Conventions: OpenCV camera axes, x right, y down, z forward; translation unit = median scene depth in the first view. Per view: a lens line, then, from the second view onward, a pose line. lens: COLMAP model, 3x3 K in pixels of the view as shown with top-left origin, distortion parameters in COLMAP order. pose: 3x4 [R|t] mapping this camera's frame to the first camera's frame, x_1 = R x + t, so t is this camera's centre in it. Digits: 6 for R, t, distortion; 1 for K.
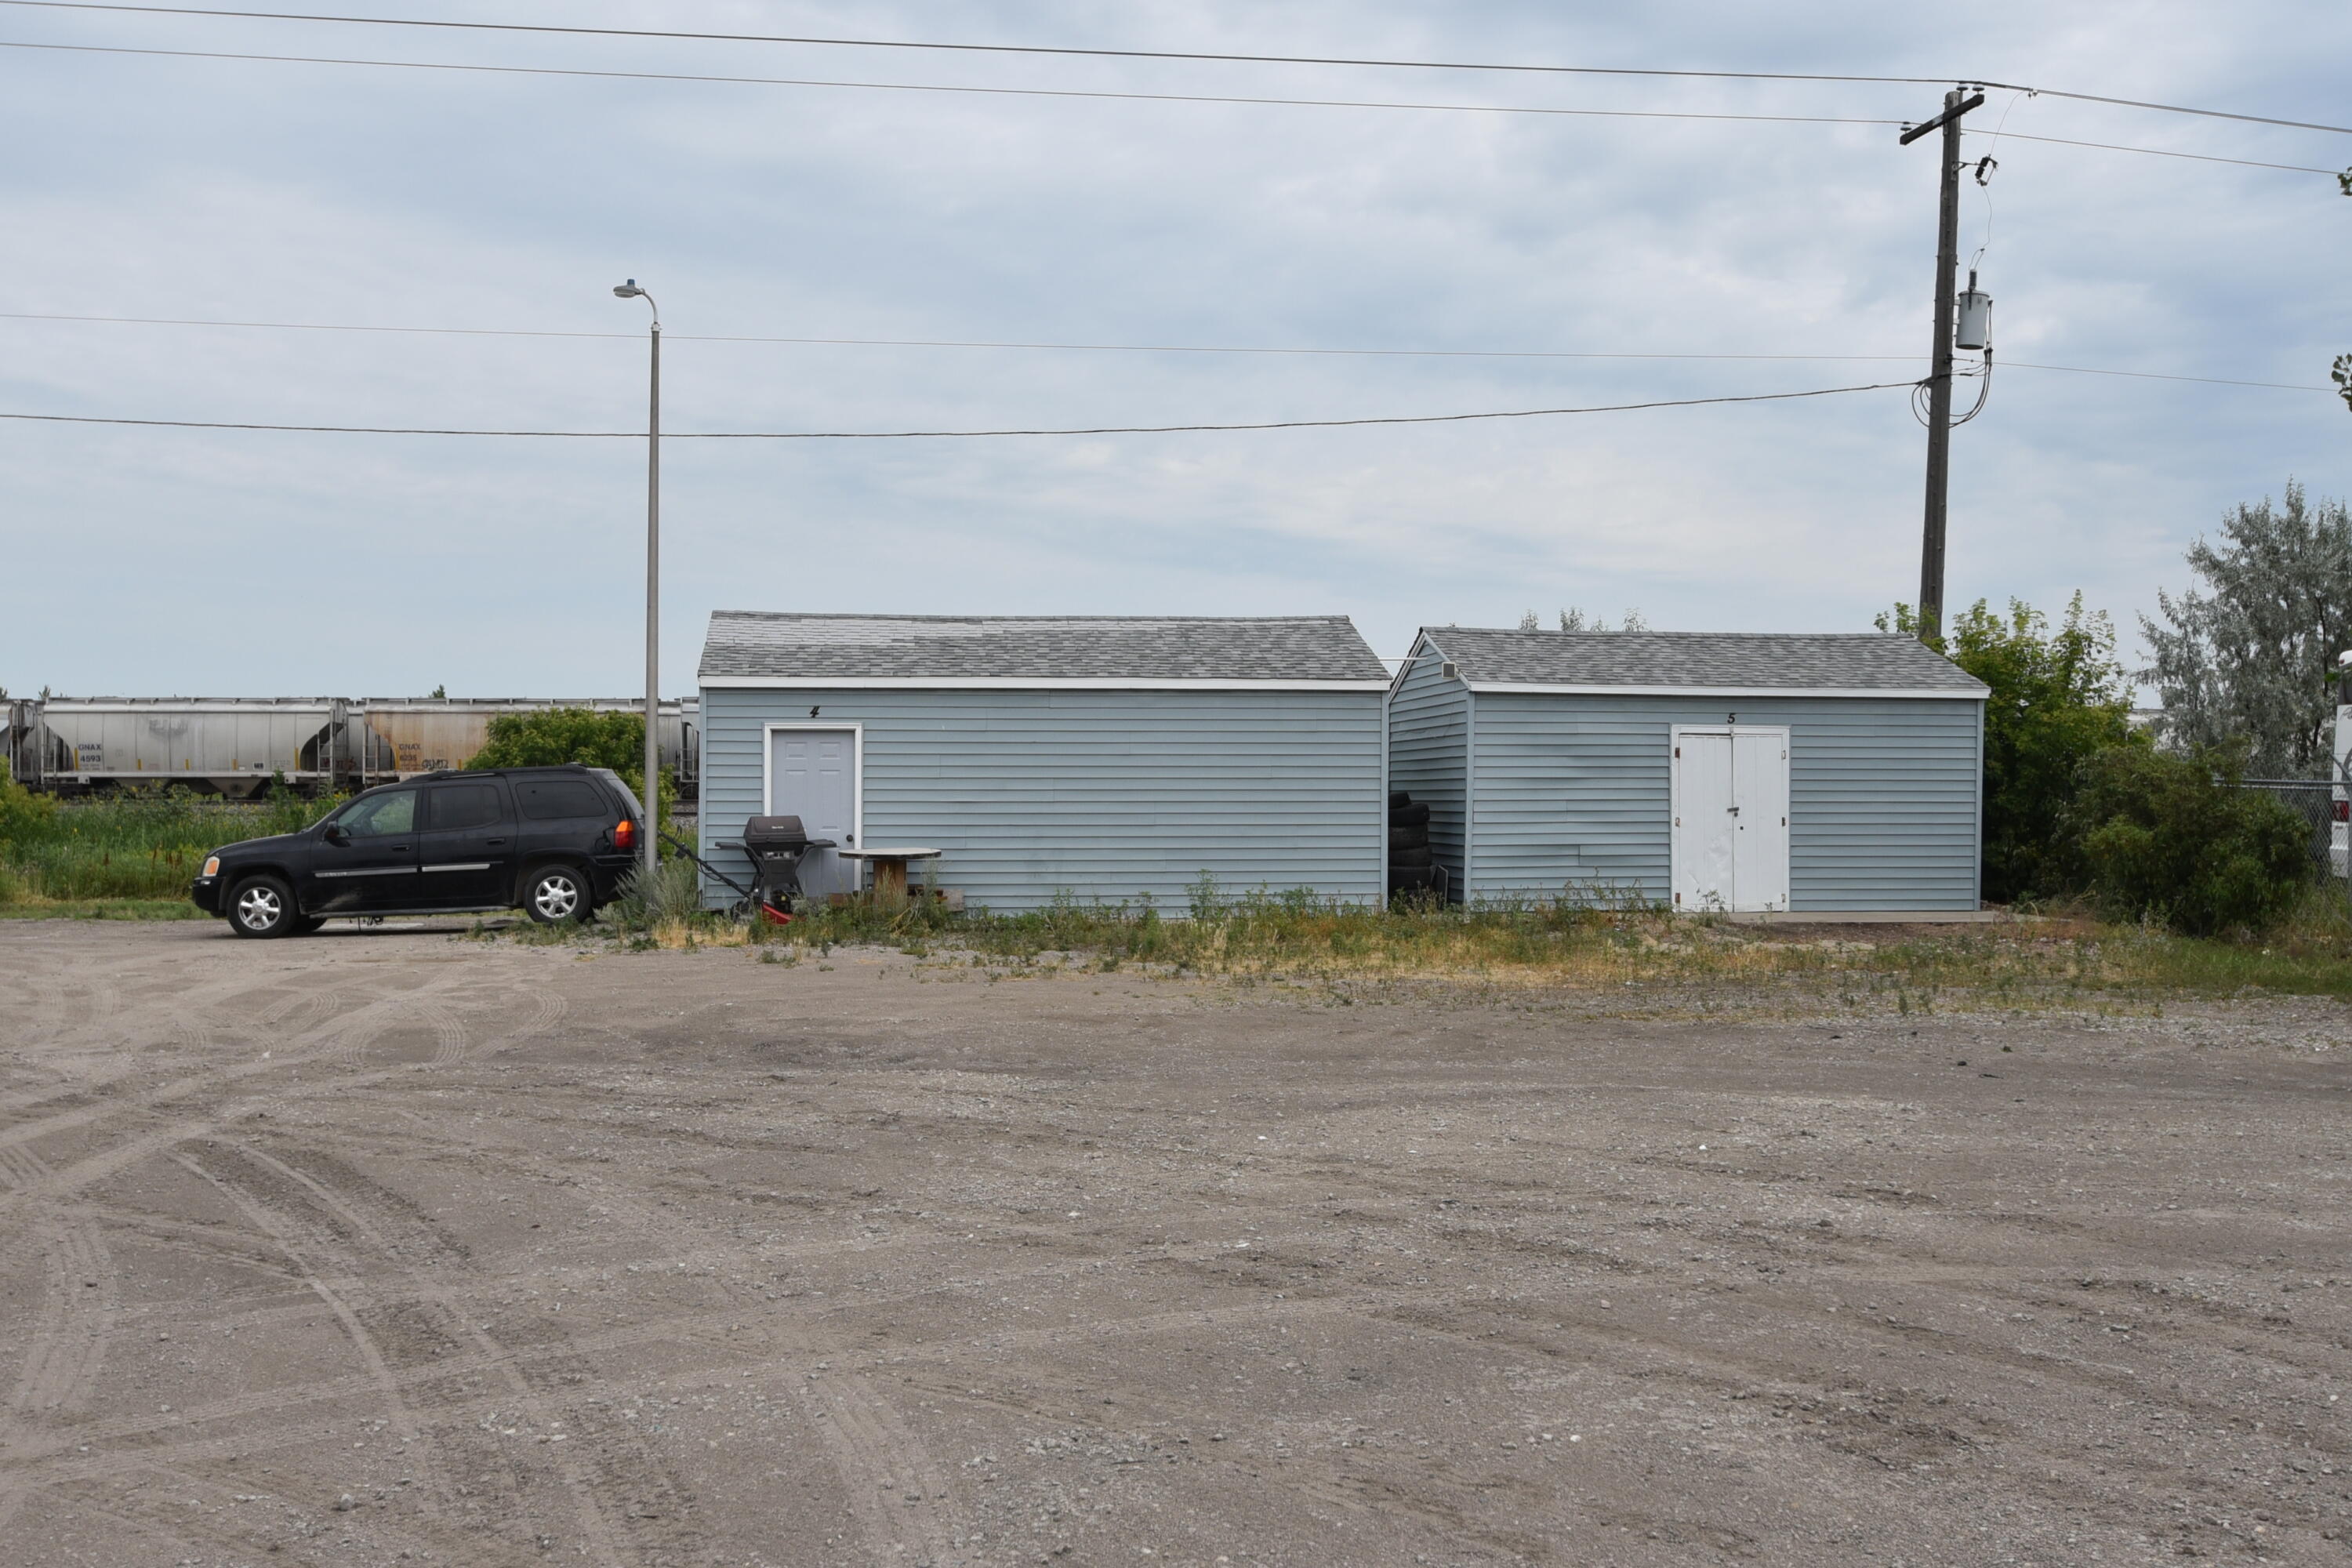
lens RADIAL K [[2424.2, 0, 1184.0], [0, 2424.2, 779.4], [0, 0, 1]] dist [-0.022963, 0.000000]
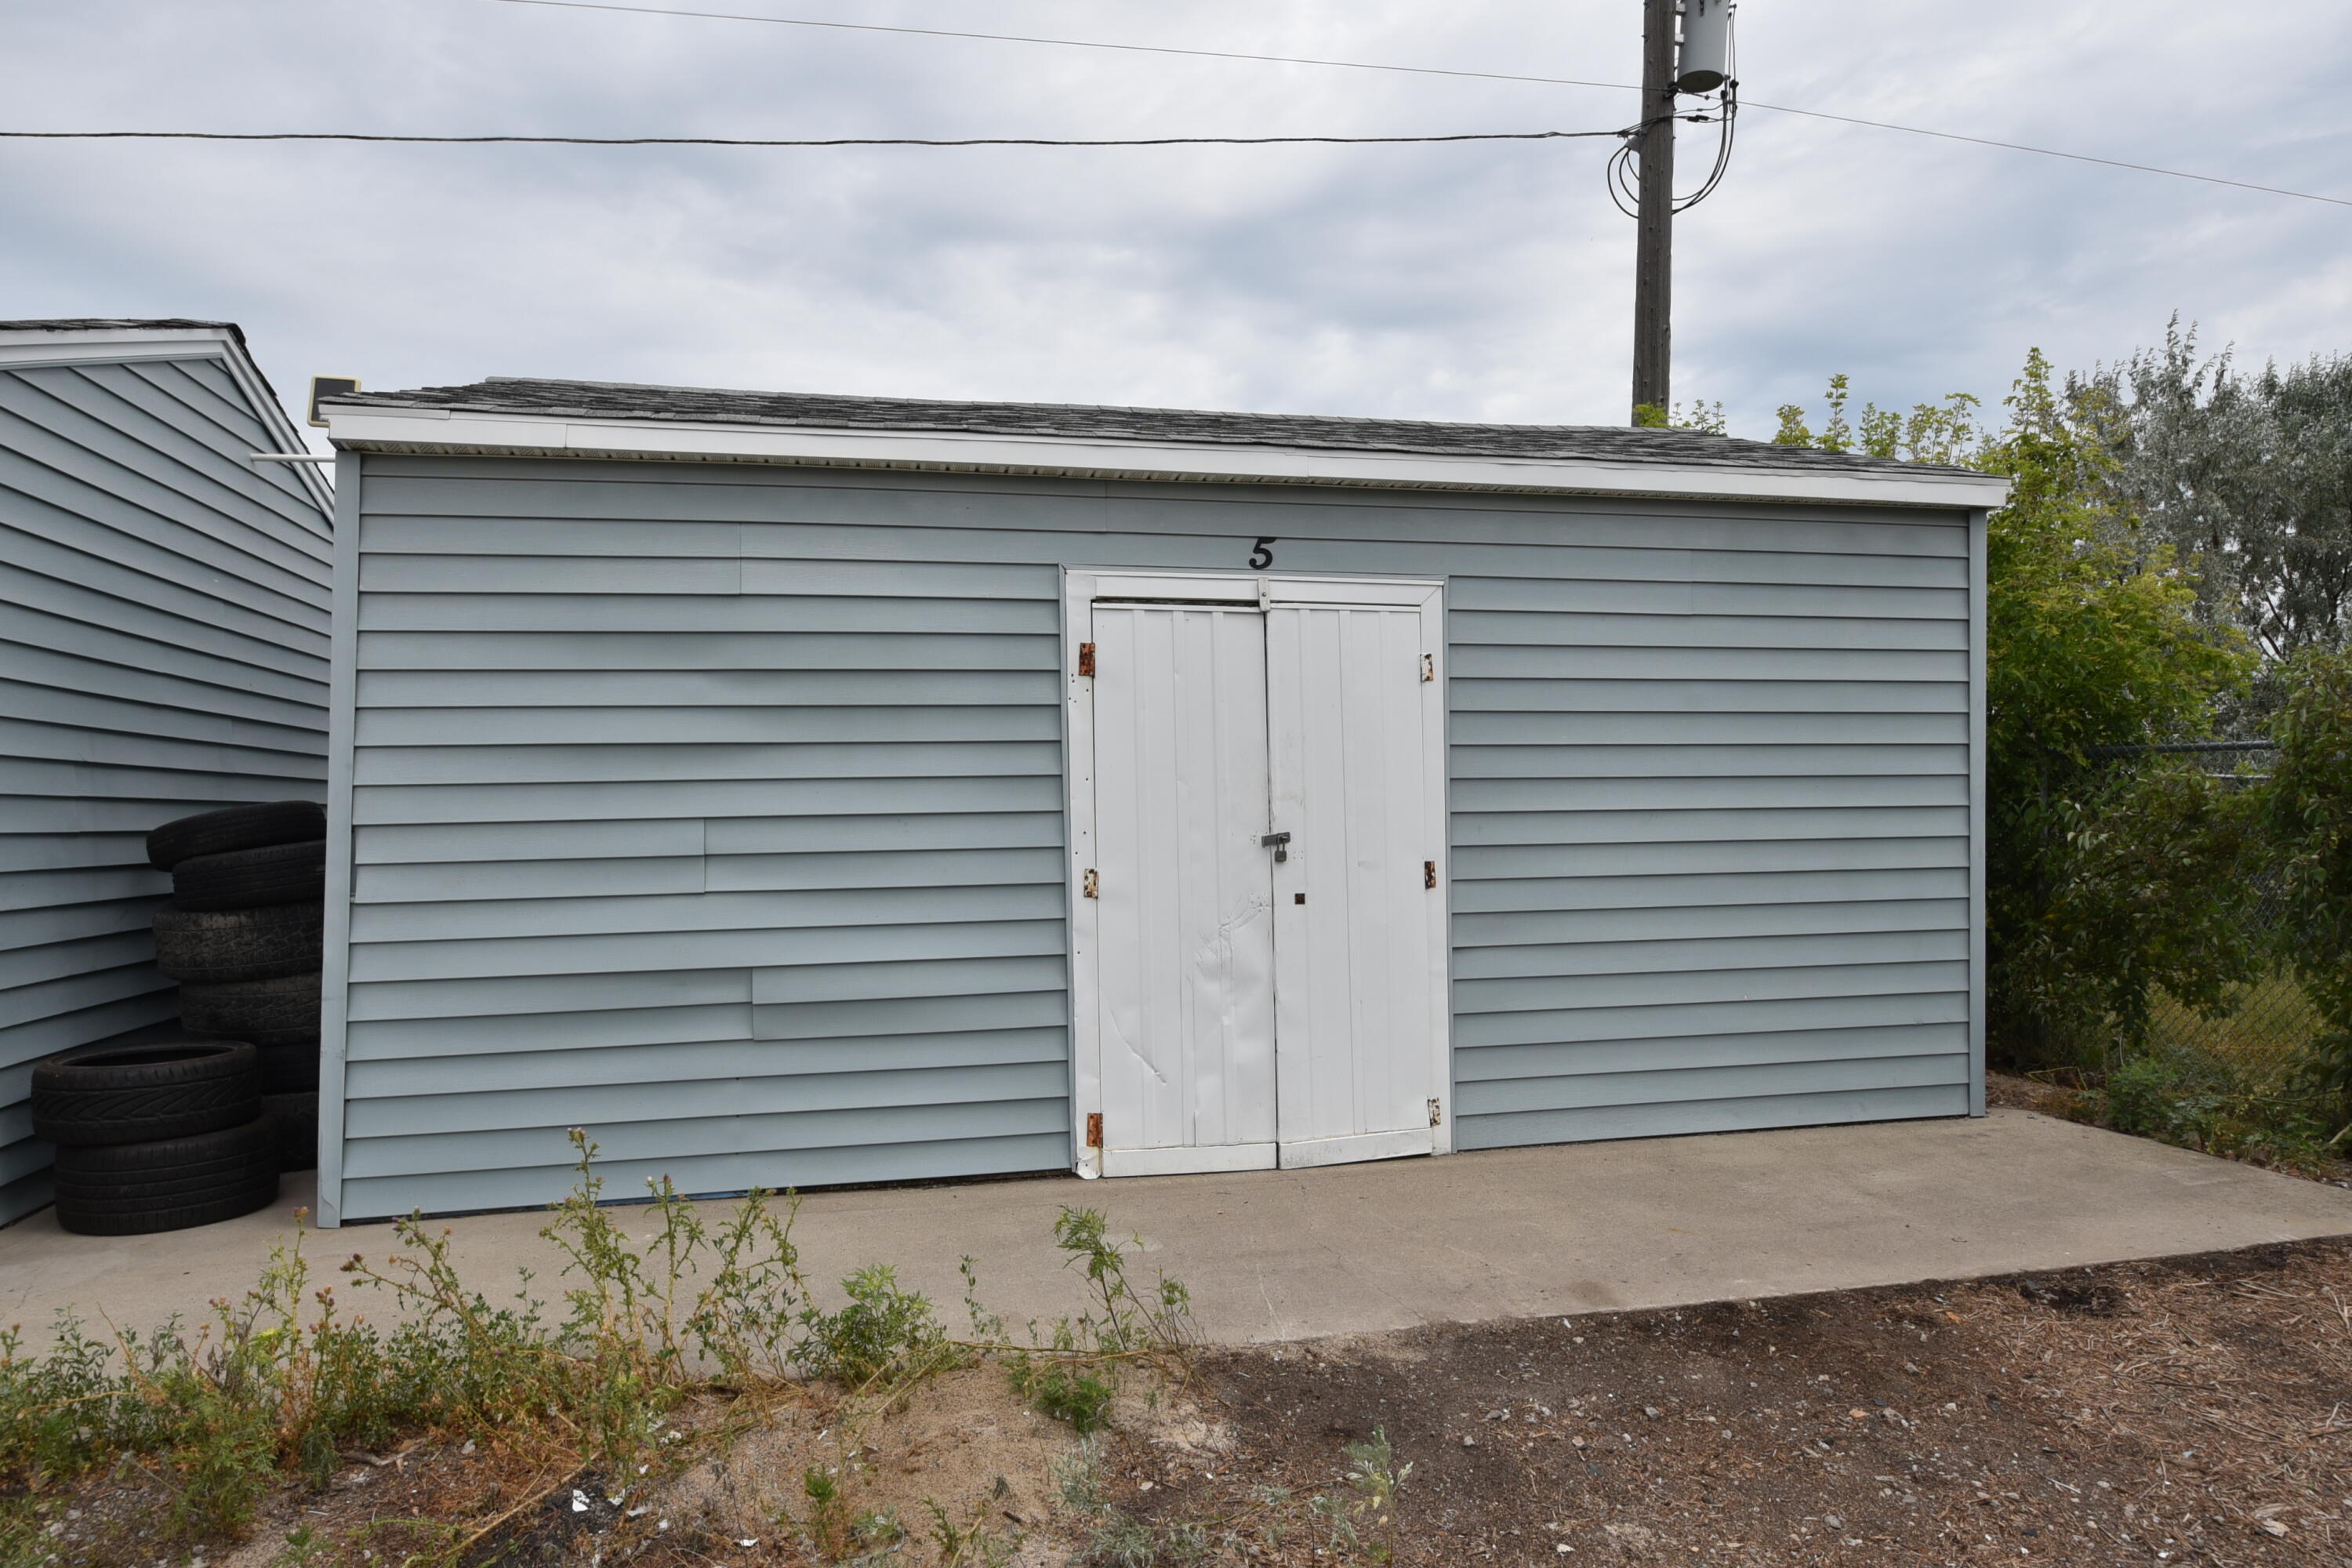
lens RADIAL K [[1410.3, 0, 1164.9], [0, 1410.3, 798.9], [0, 0, 1]] dist [-0.037686, -0.000700]
pose [[0.997573, -0.015923, 0.067790, 0.200580], [0.017136, 0.999703, -0.017355, 0.009981], [-0.067494, 0.018474, 0.997549, 0.817639]]
